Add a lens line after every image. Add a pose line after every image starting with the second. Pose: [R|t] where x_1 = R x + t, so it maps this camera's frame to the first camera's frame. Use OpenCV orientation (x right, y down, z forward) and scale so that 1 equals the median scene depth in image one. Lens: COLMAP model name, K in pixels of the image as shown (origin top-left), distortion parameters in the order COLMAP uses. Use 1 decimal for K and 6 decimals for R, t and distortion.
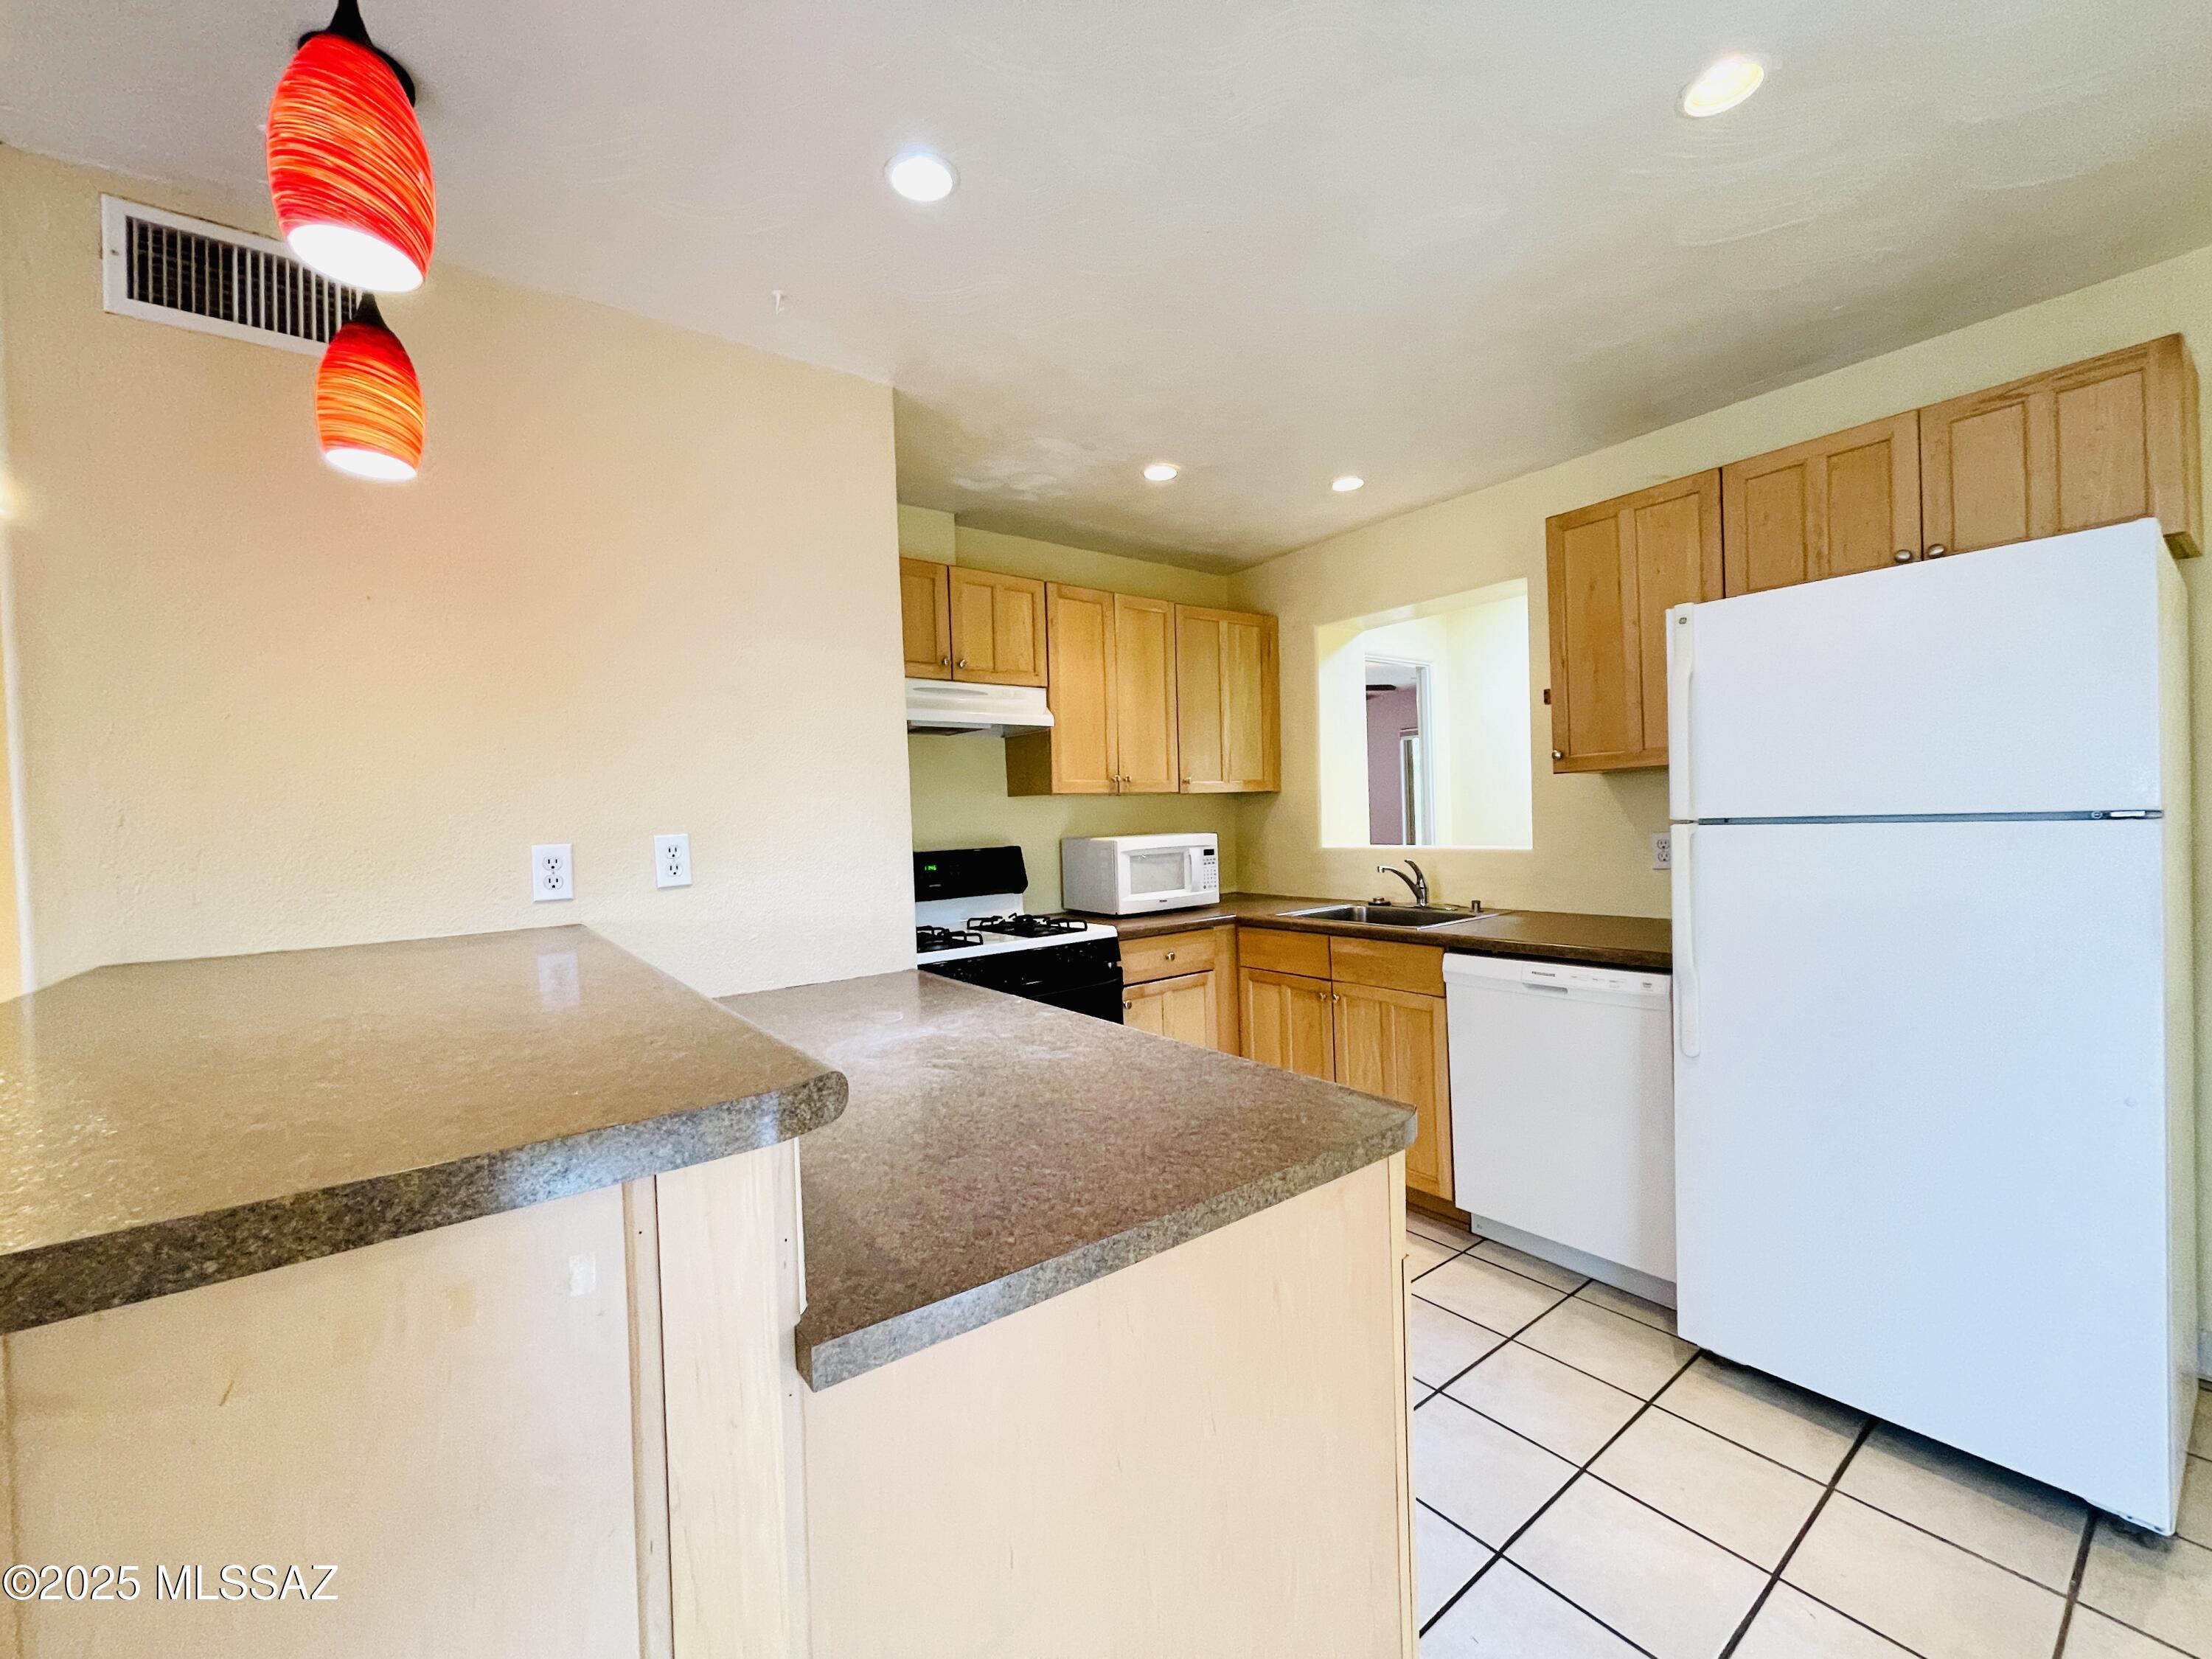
lens RADIAL K [[959.7, 0, 1084.1], [0, 959.7, 834.0], [0, 0, 1]] dist [-0.002354, -0.001797]
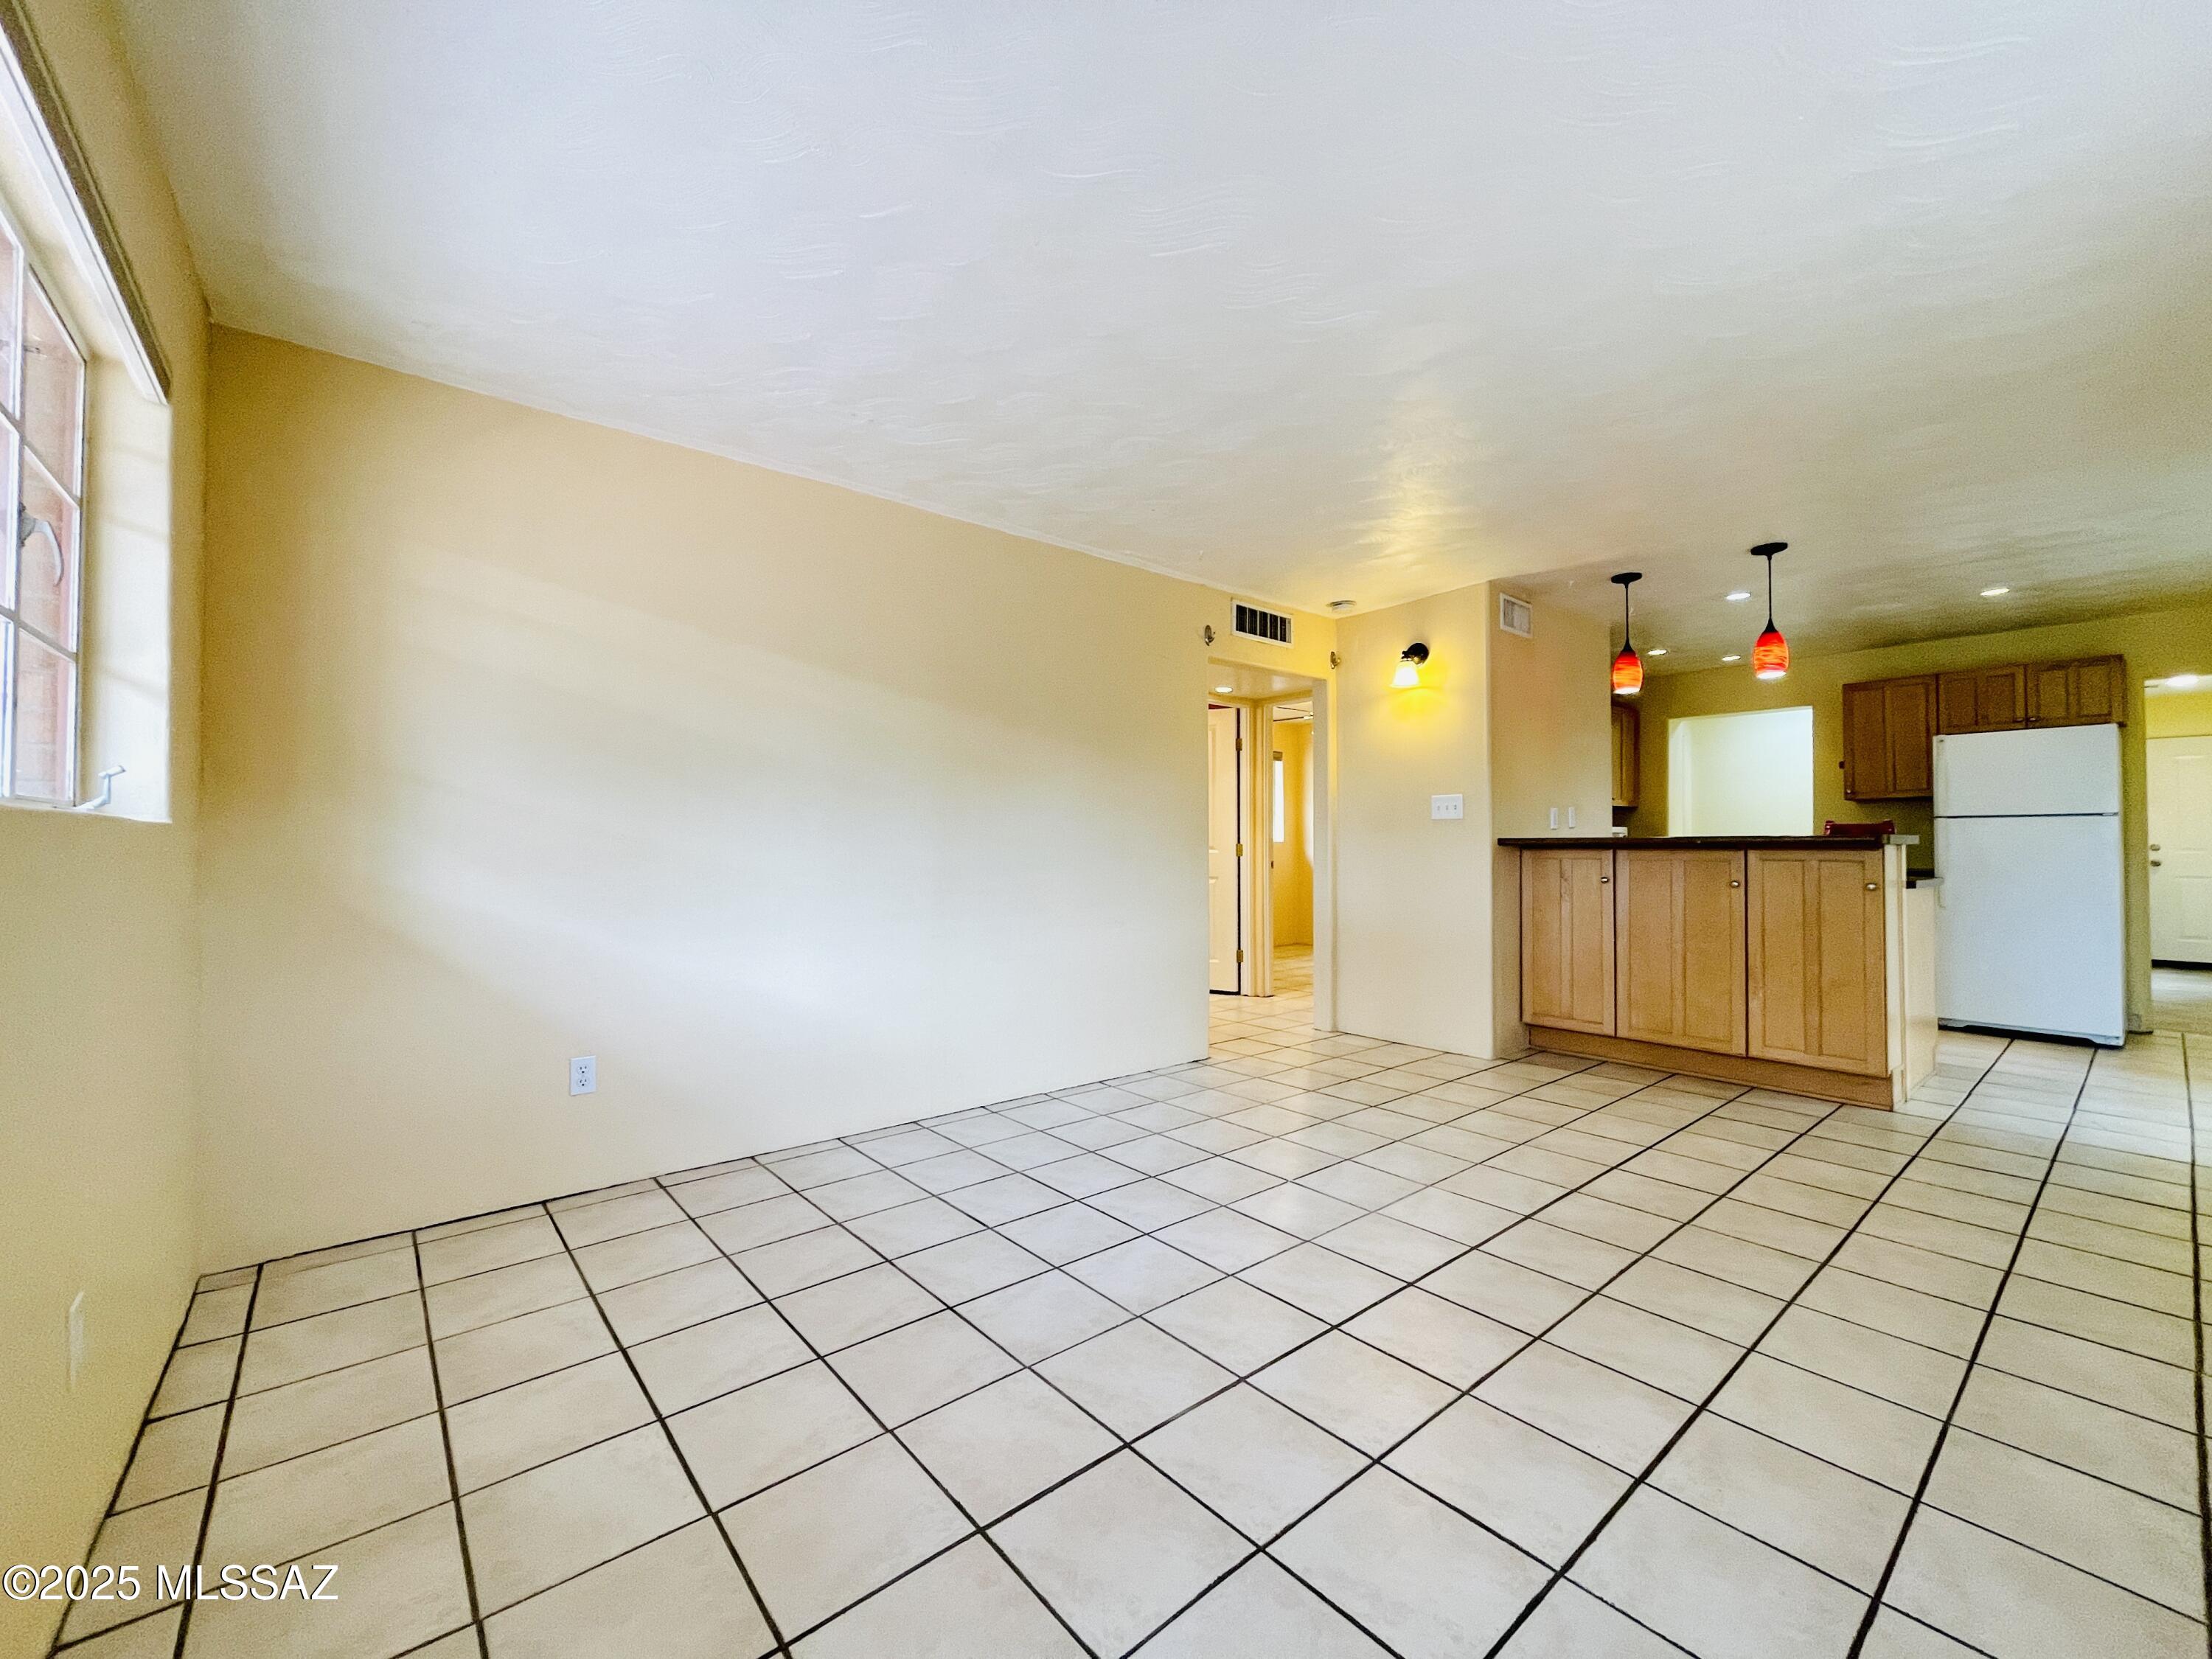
lens RADIAL K [[928.5, 0, 1114.2], [0, 928.5, 835.5], [0, 0, 1]] dist [-0.003127, -0.000369]
pose [[0.997980, 0.035620, 0.052594, -1.090028], [-0.034092, 0.998978, -0.029677, 0.116752], [-0.053598, 0.027824, 0.998175, -0.870865]]
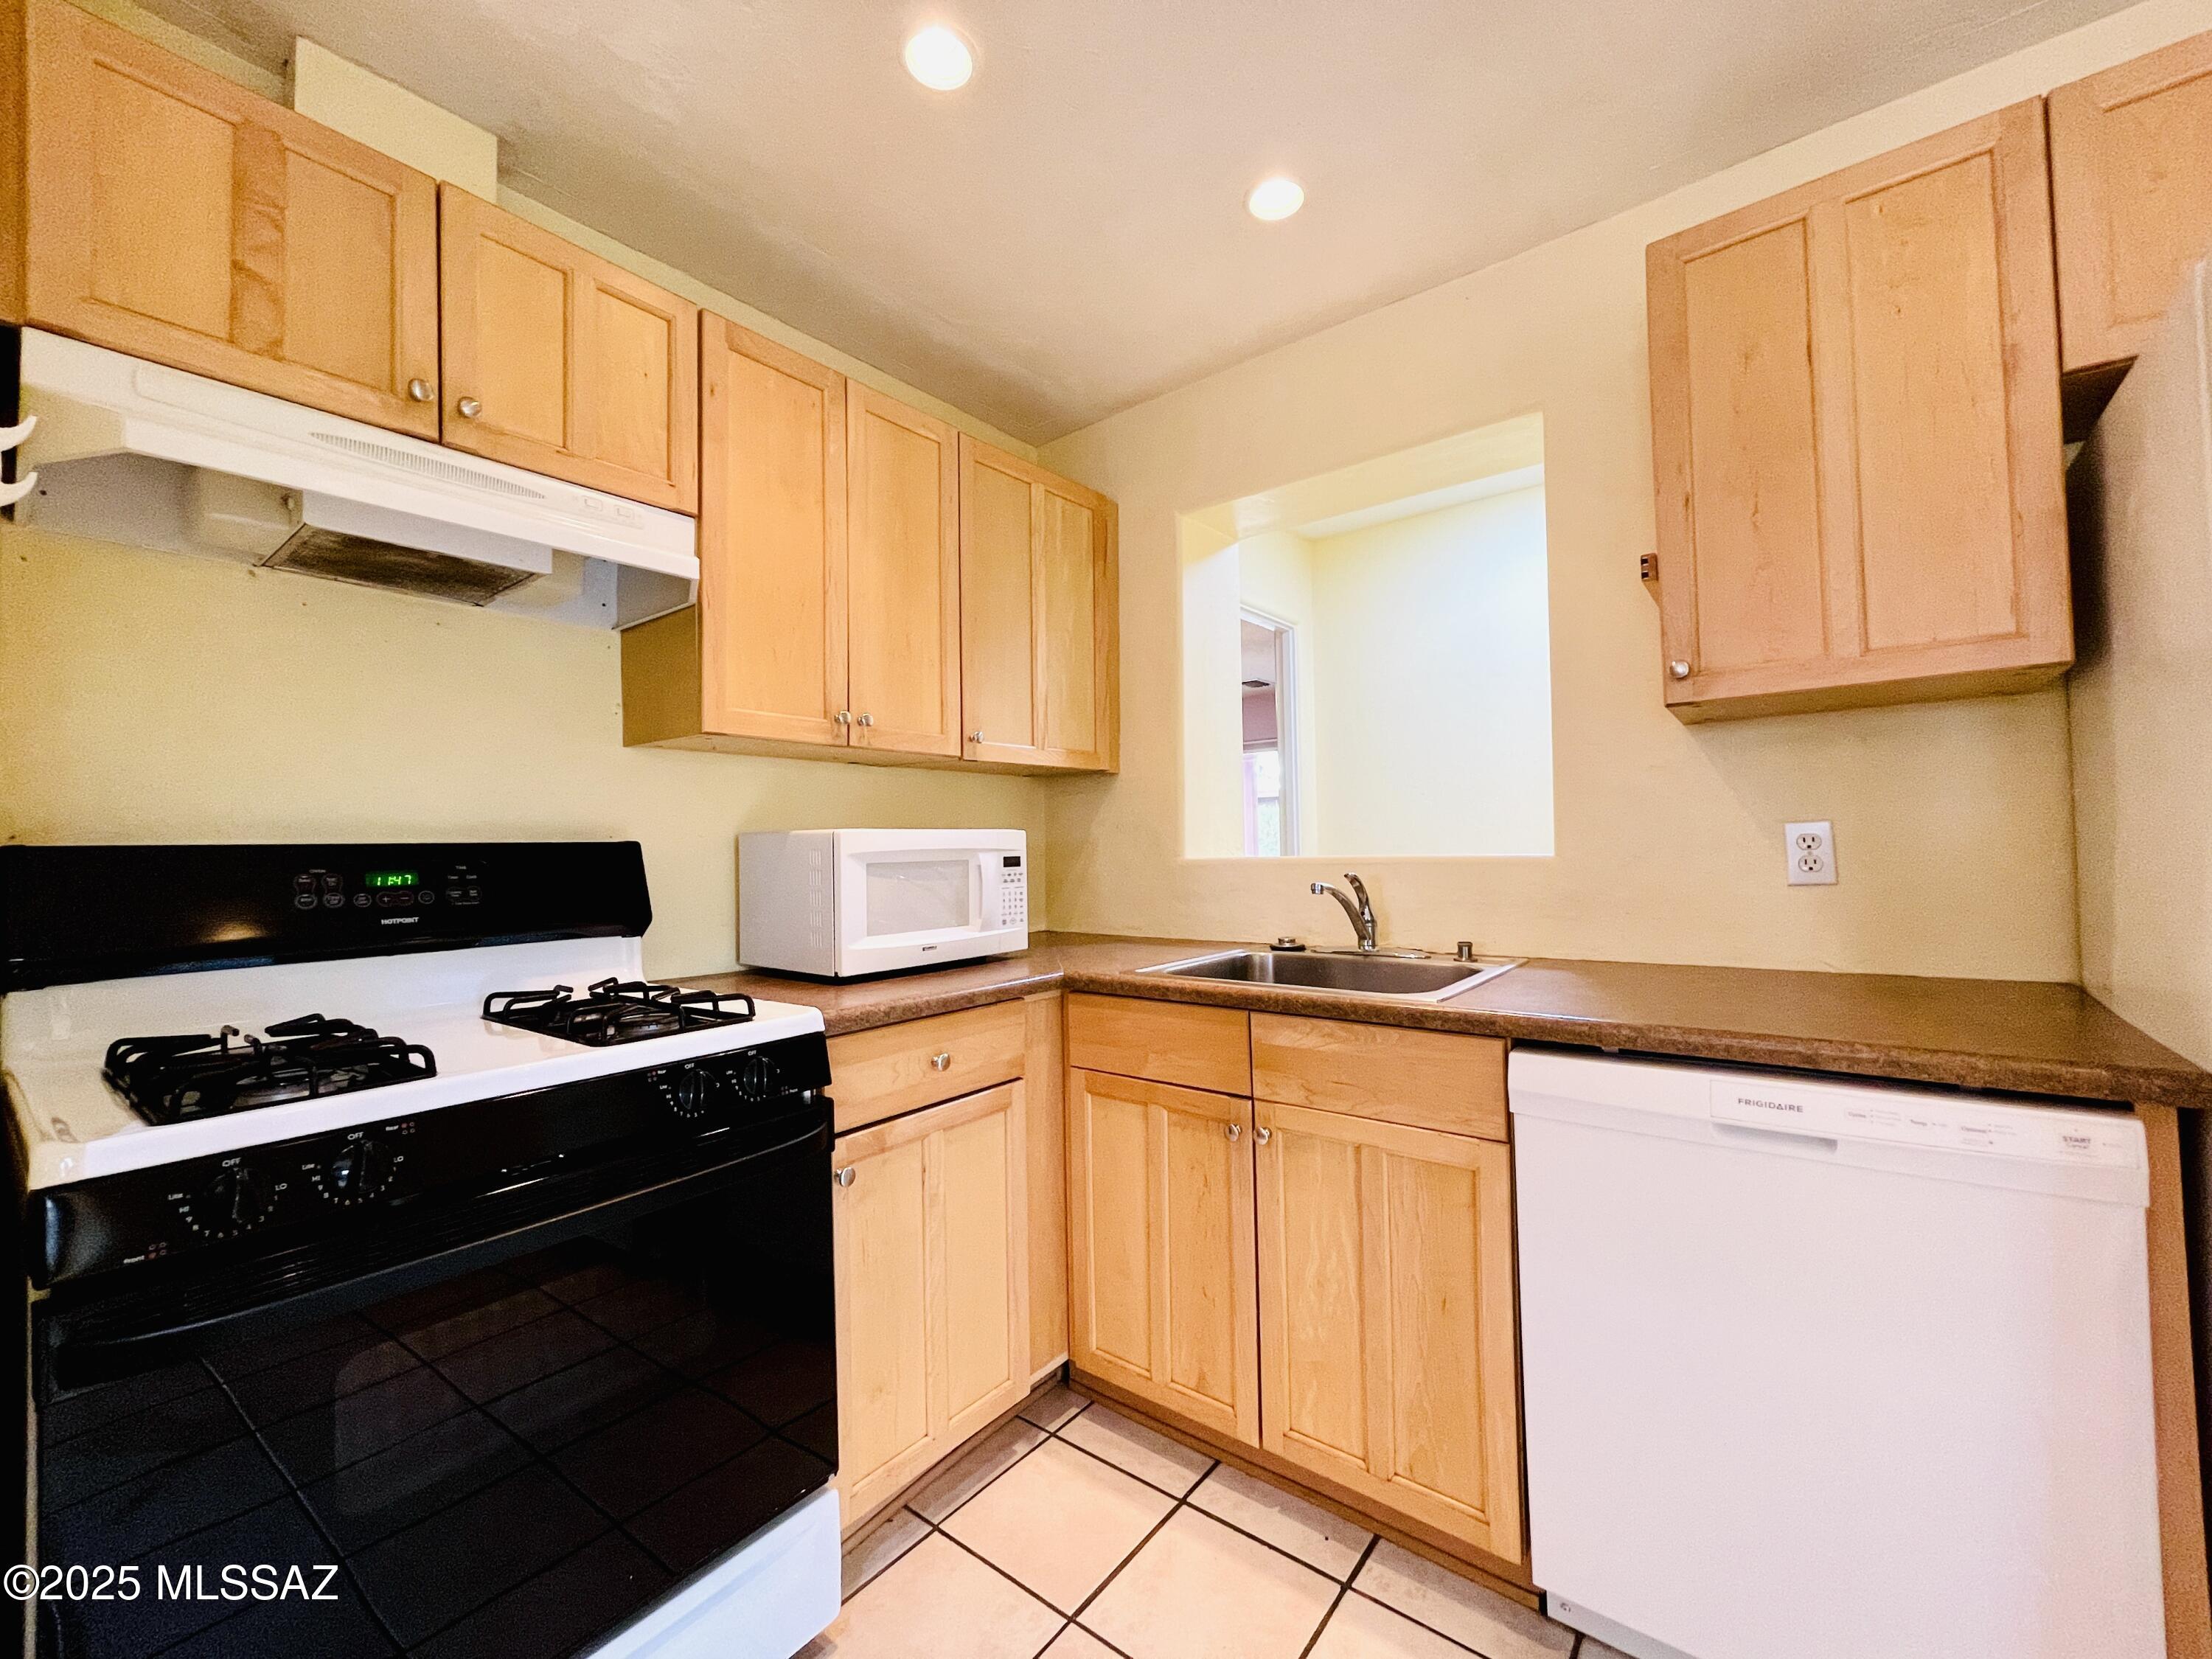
lens RADIAL K [[928.5, 0, 1103.0], [0, 928.5, 831.3], [0, 0, 1]] dist [-0.003127, -0.000369]
pose [[0.965590, 0.020500, 0.259258, 0.042286], [-0.008453, 0.998836, -0.047497, 0.029768], [-0.259930, 0.043671, 0.964639, 0.494256]]
